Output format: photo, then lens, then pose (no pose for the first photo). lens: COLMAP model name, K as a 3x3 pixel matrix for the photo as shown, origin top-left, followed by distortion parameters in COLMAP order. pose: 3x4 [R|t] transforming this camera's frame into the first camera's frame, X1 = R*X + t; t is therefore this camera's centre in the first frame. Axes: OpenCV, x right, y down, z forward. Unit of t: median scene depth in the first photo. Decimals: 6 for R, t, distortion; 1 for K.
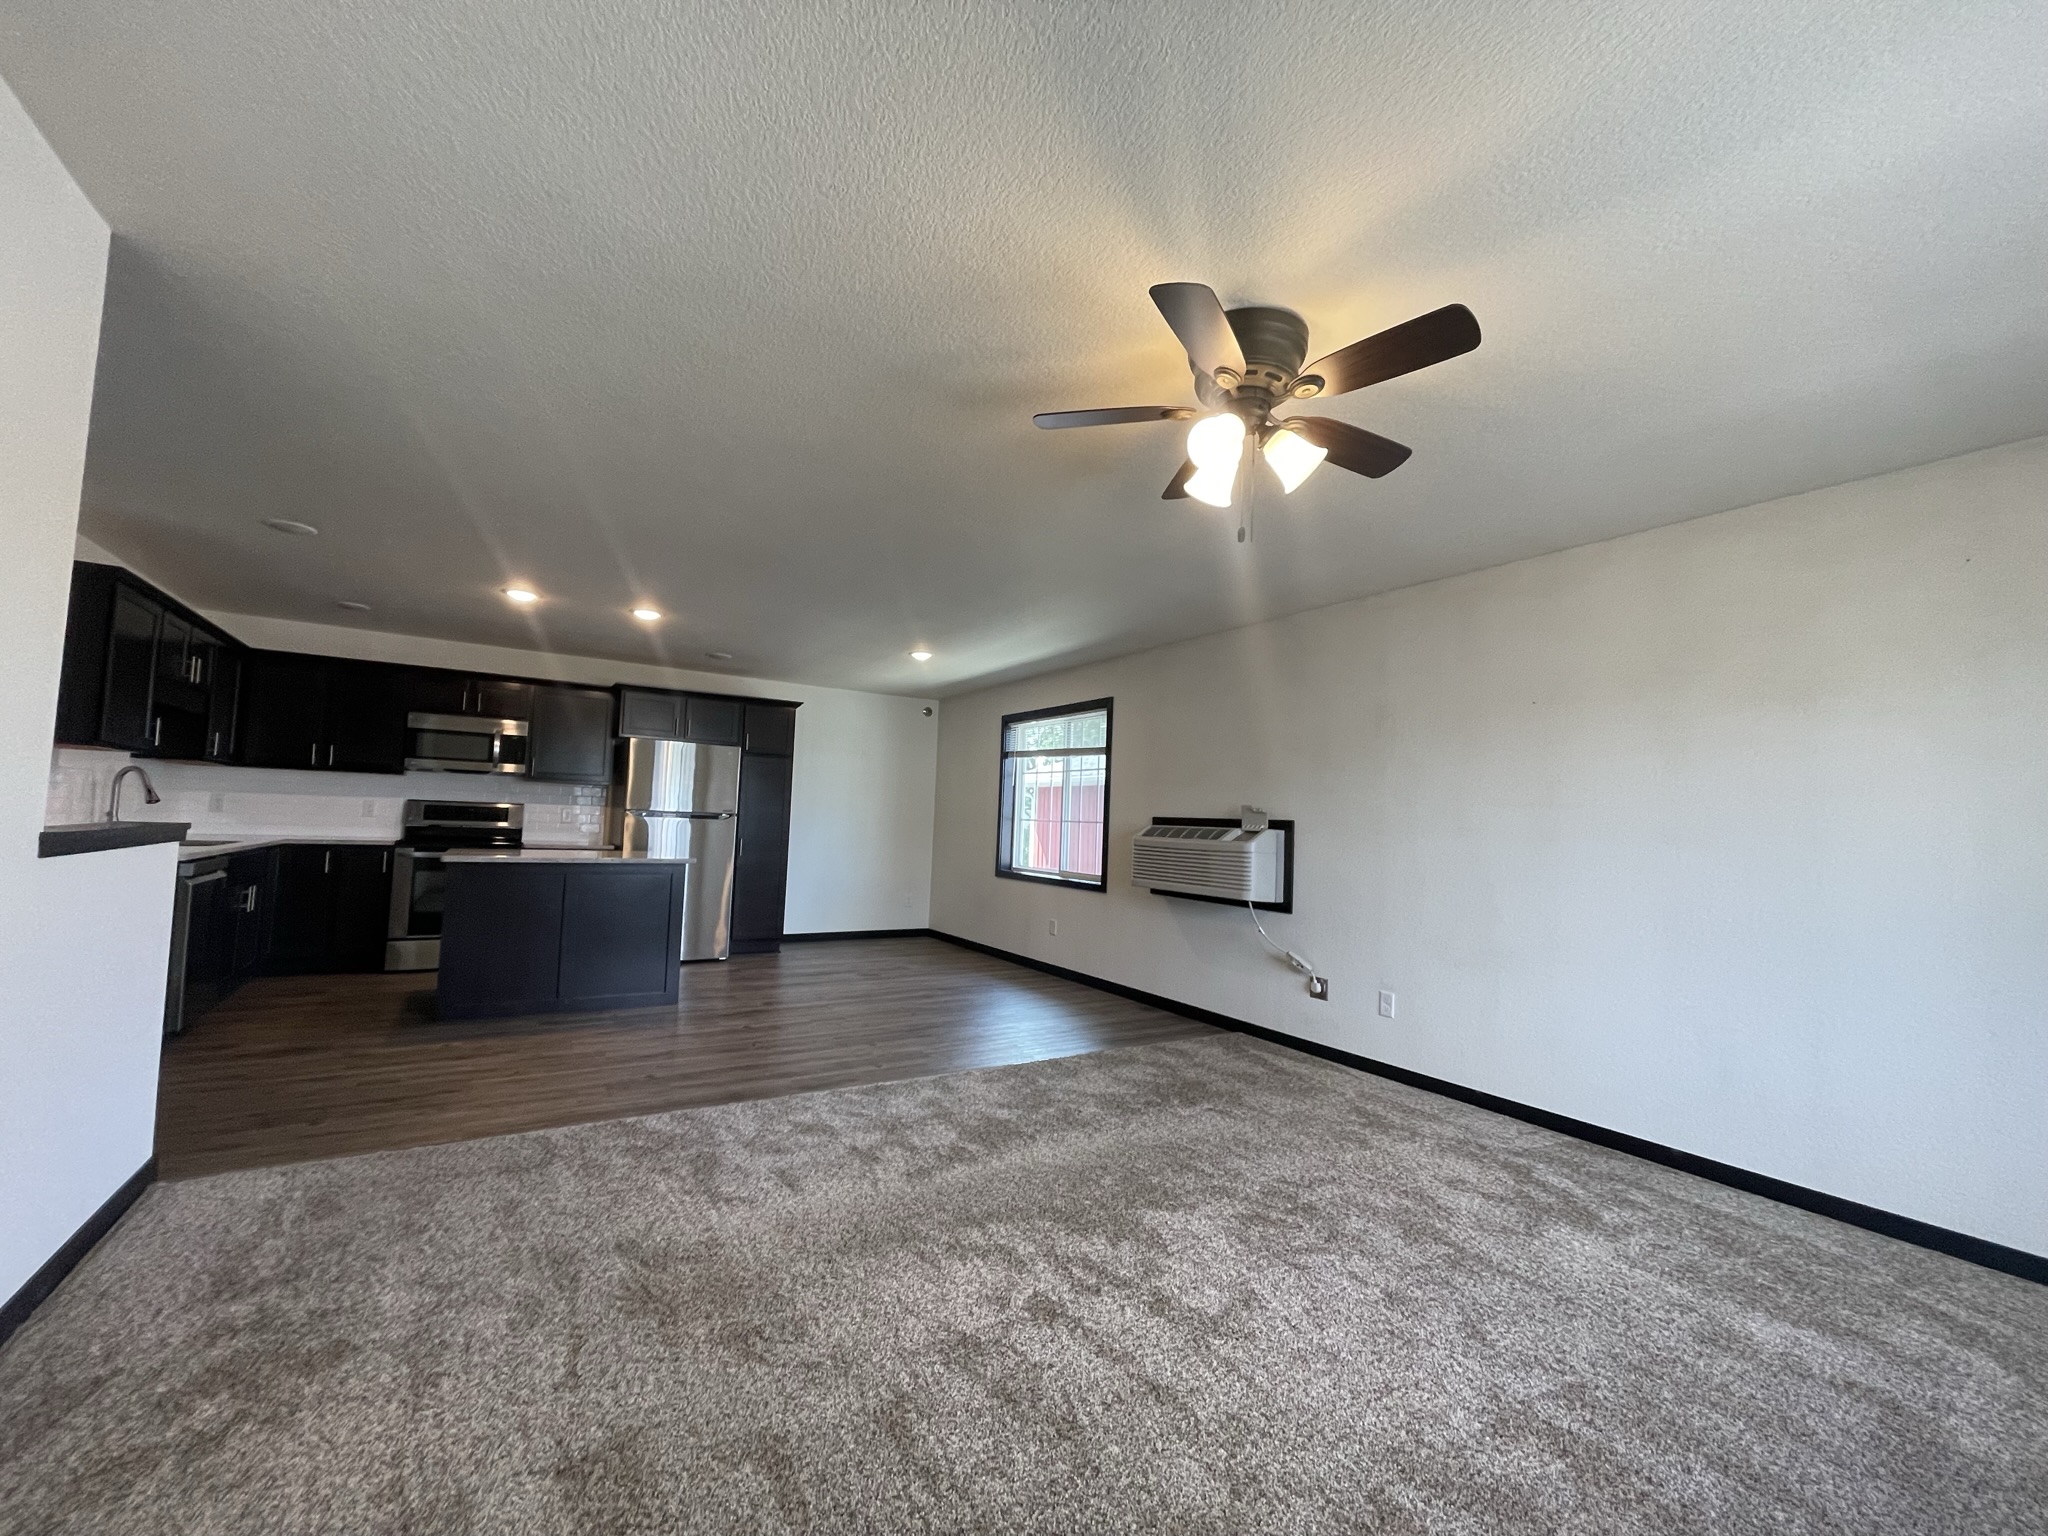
lens RADIAL K [[820.3, 0, 1024.0], [0, 820.3, 768.0], [0, 0, 1]] dist [-0.001637, -0.000884]
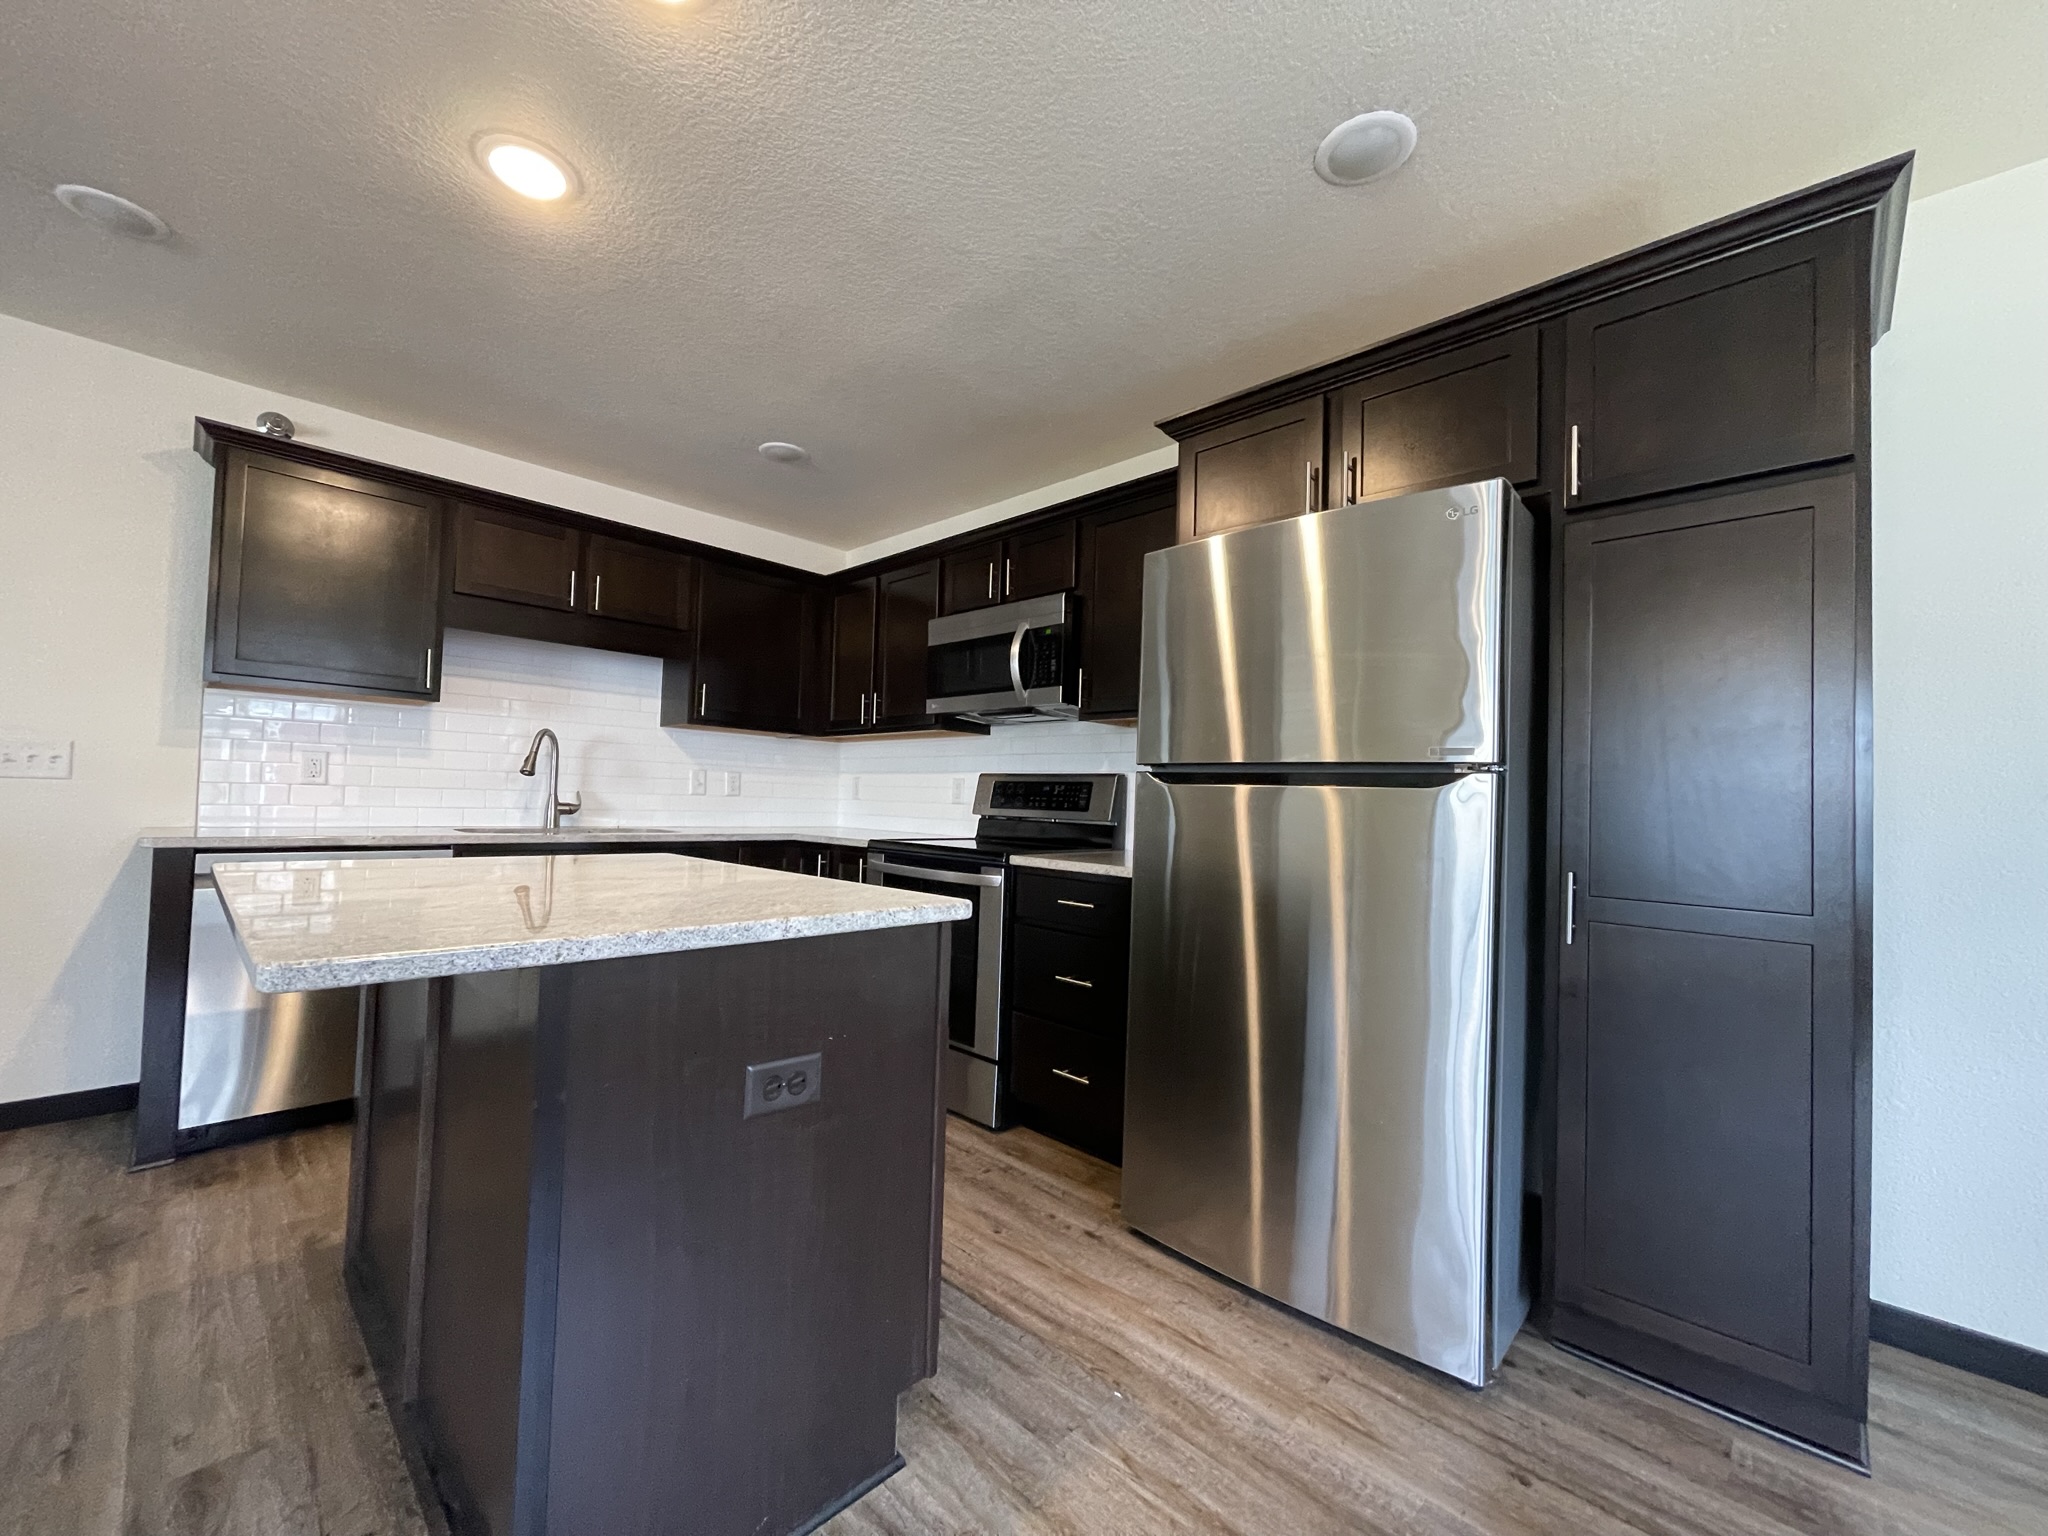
lens RADIAL K [[820.3, 0, 1024.0], [0, 820.3, 768.0], [0, 0, 1]] dist [-0.001637, -0.000884]
pose [[0.239758, -0.075592, -0.967885, -0.149386], [0.067470, 0.995851, -0.061063, 0.073877], [0.968485, -0.050663, 0.243863, 0.867100]]
